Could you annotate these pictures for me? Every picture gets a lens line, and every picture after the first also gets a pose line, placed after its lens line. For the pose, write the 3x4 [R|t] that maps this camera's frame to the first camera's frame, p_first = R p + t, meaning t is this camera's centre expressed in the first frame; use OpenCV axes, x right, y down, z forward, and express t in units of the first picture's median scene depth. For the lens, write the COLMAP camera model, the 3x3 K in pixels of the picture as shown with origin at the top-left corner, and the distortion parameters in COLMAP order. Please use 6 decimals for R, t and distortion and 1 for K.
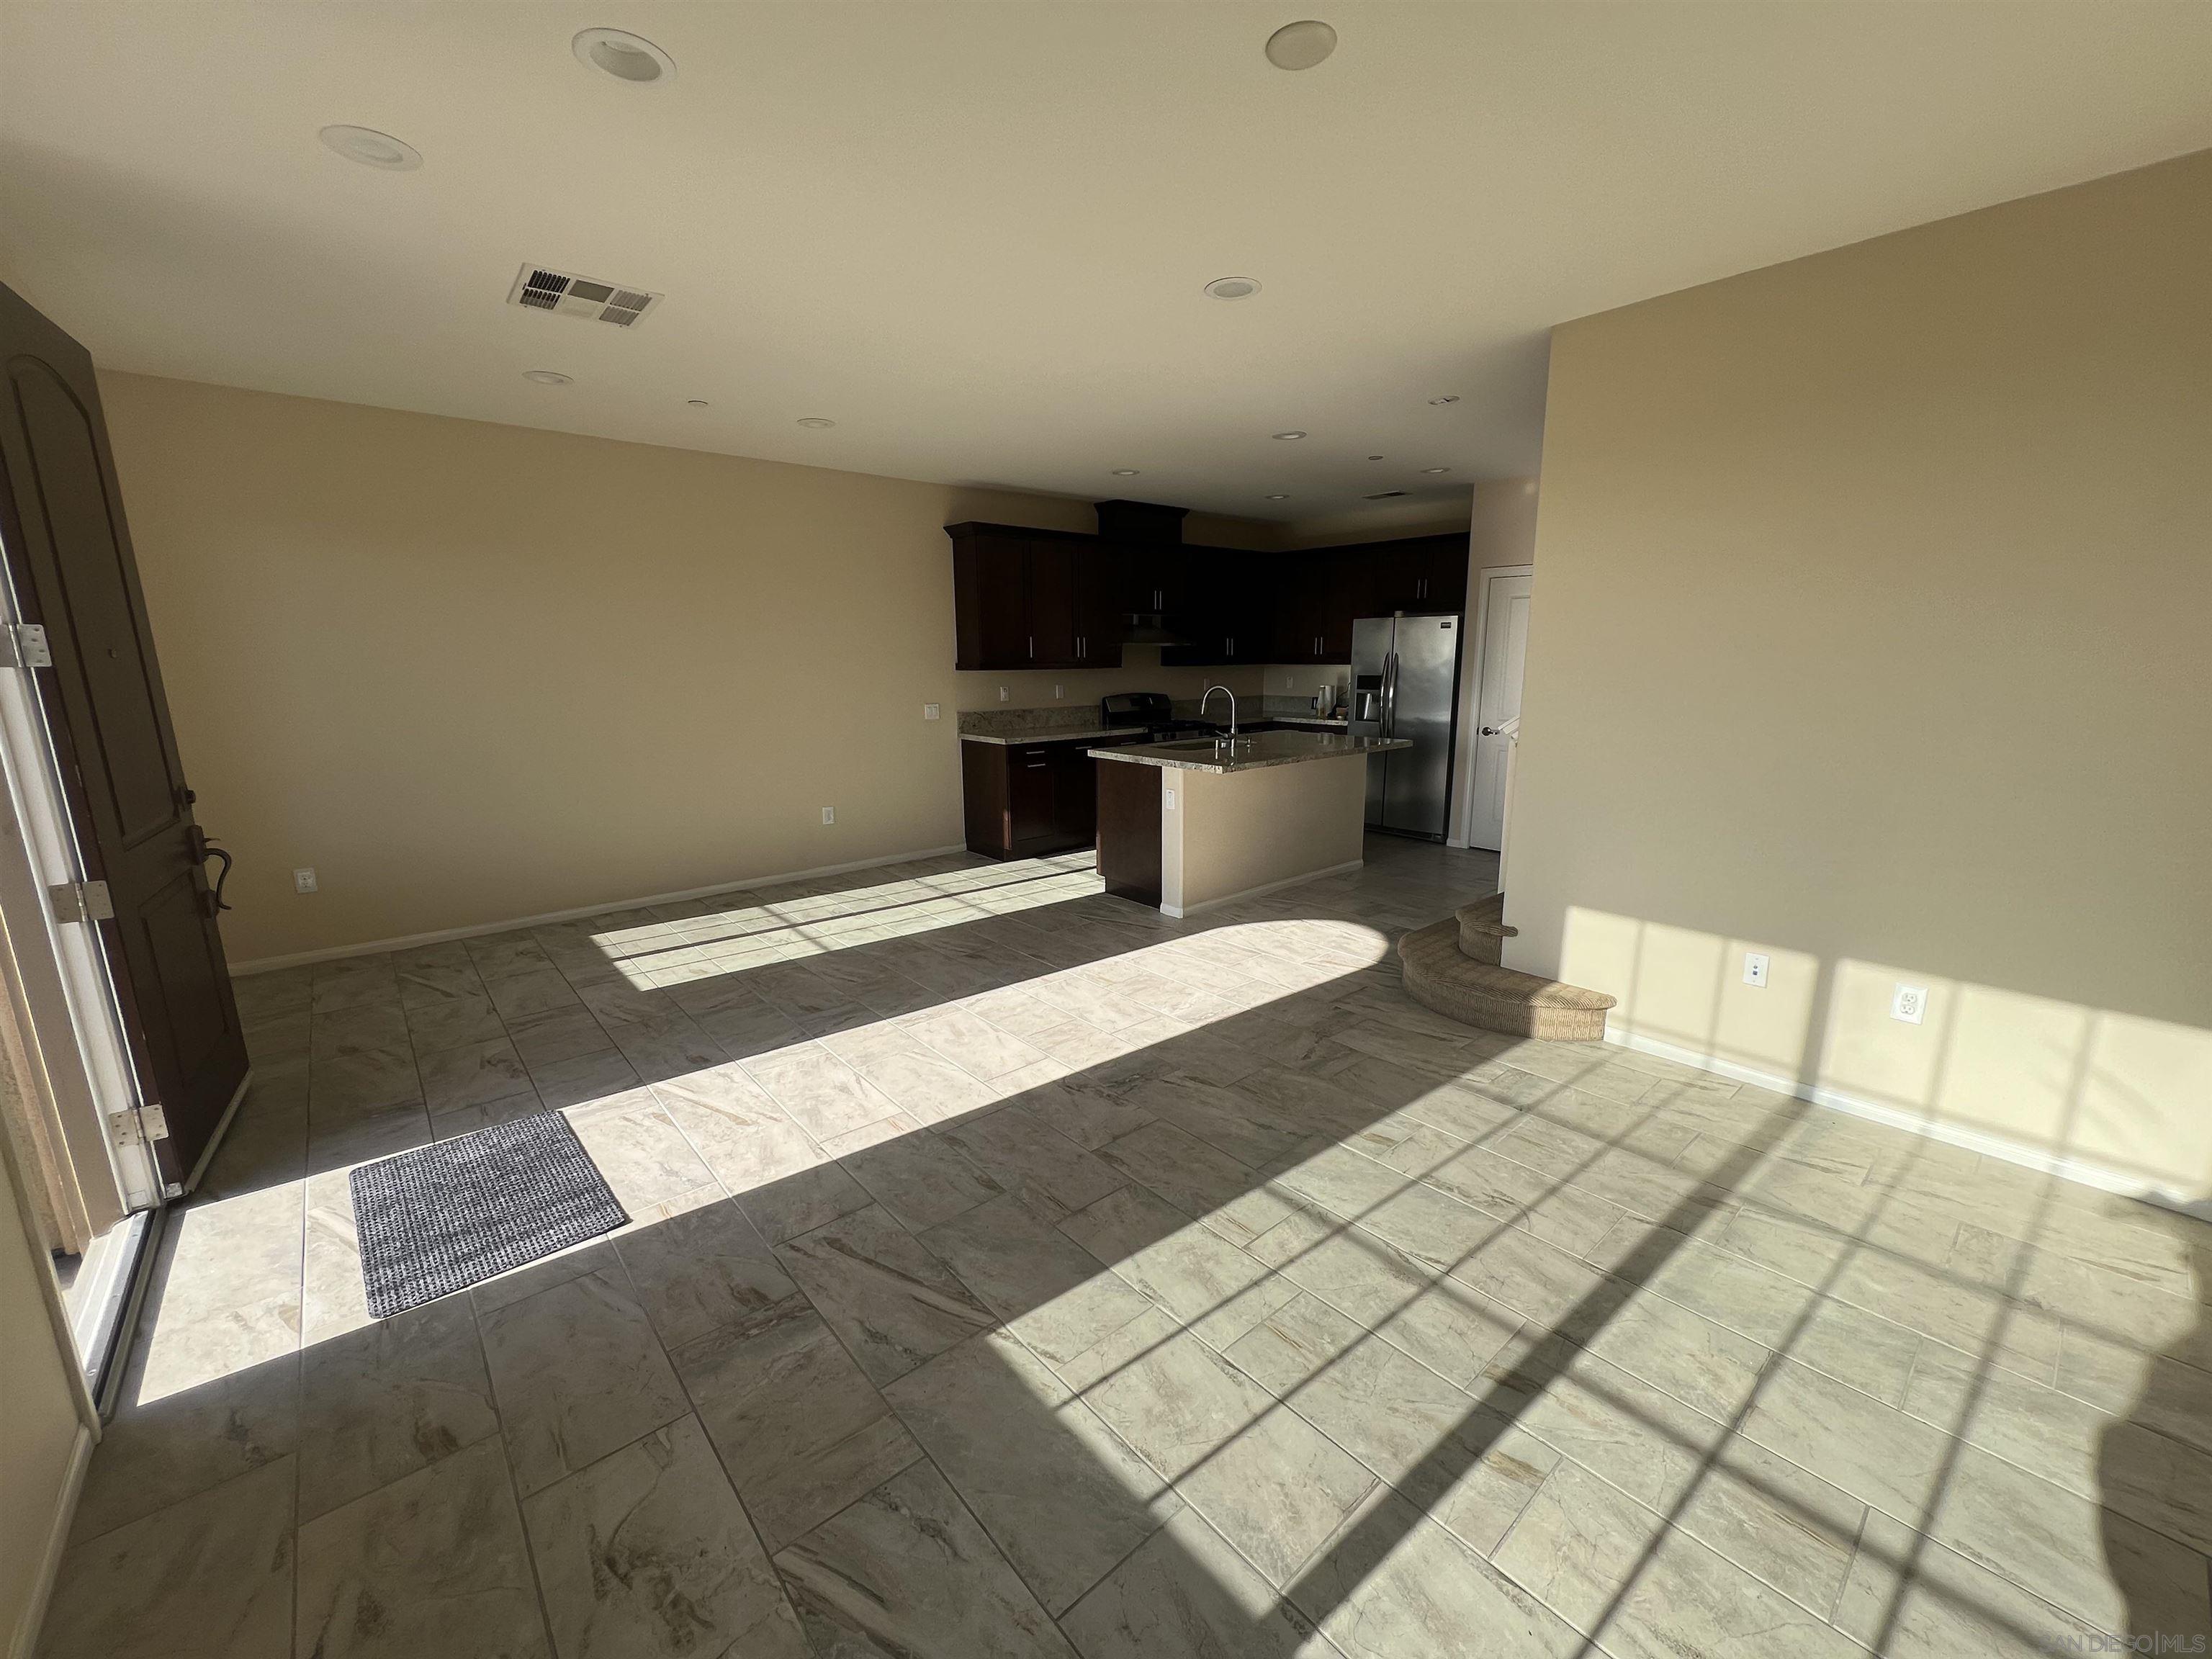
lens RADIAL K [[882.7, 0, 1100.7], [0, 882.7, 843.4], [0, 0, 1]] dist [-0.021466, 0.000110]
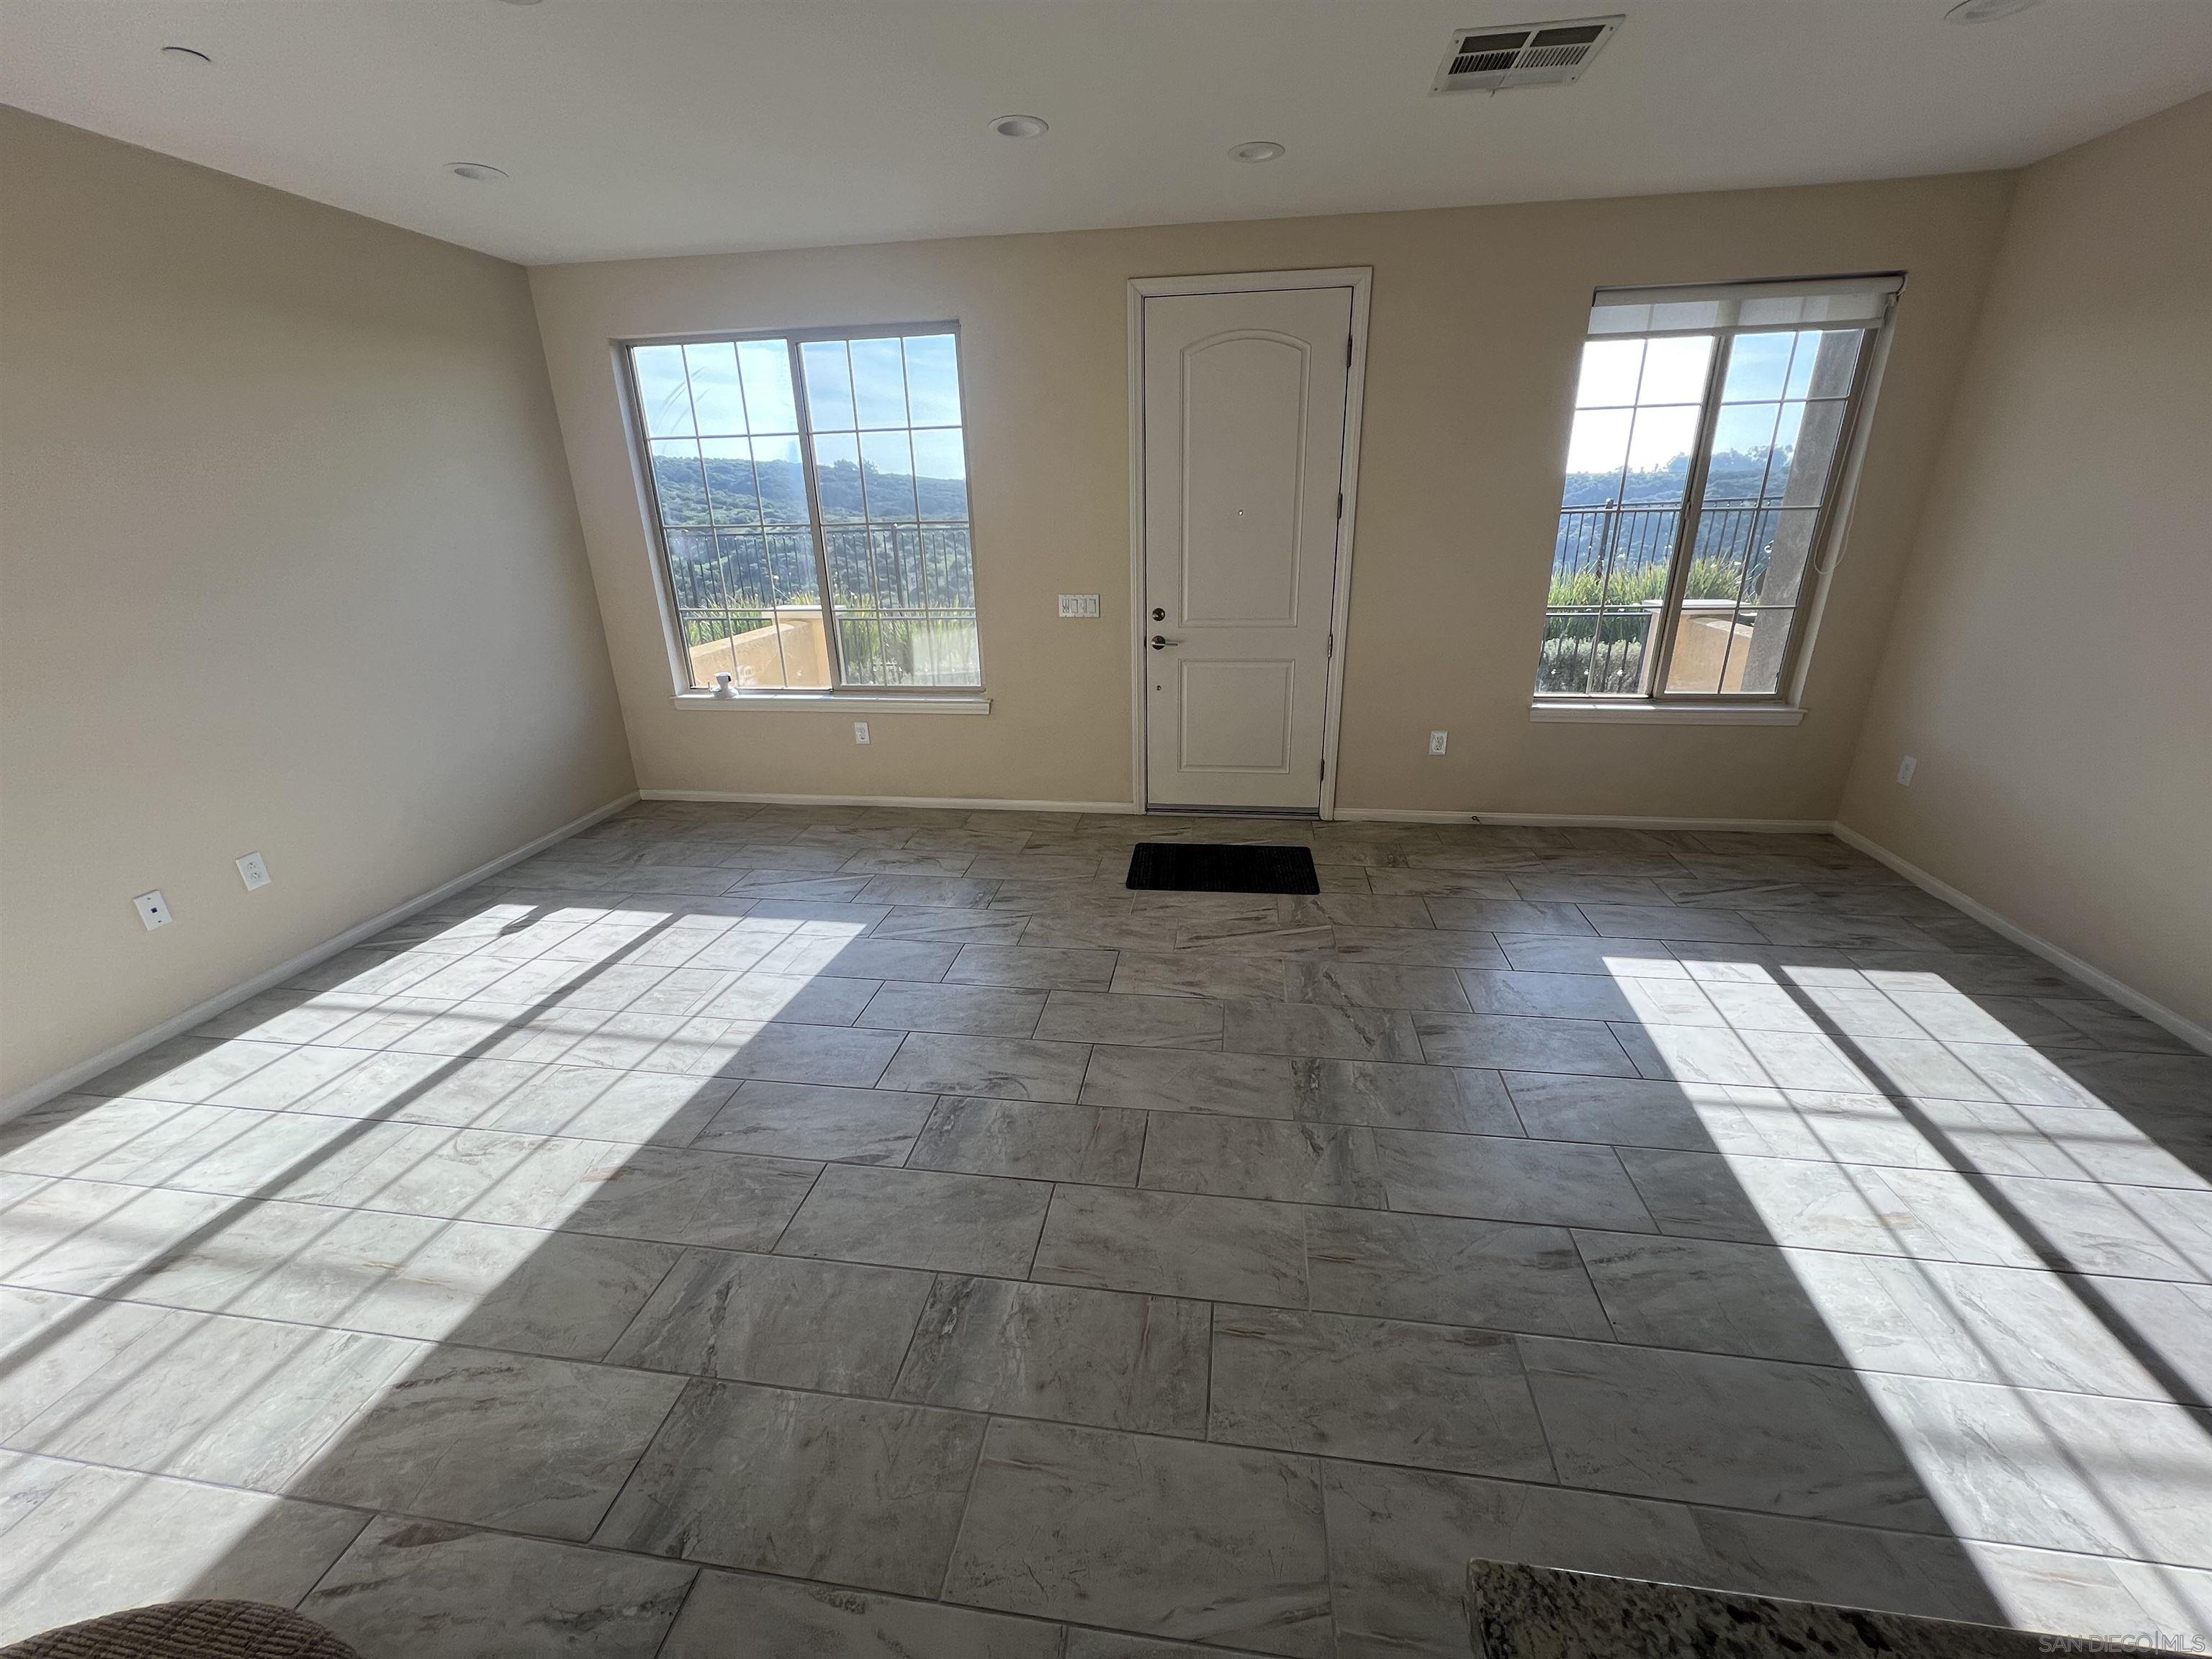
lens RADIAL K [[882.7, 0, 1100.7], [0, 882.7, 843.4], [0, 0, 1]] dist [-0.021466, 0.000110]
pose [[-0.761467, 0.254003, -0.596365, 0.316354], [-0.108958, 0.856779, 0.504041, -0.324441], [0.638981, 0.448790, -0.624733, 1.399043]]
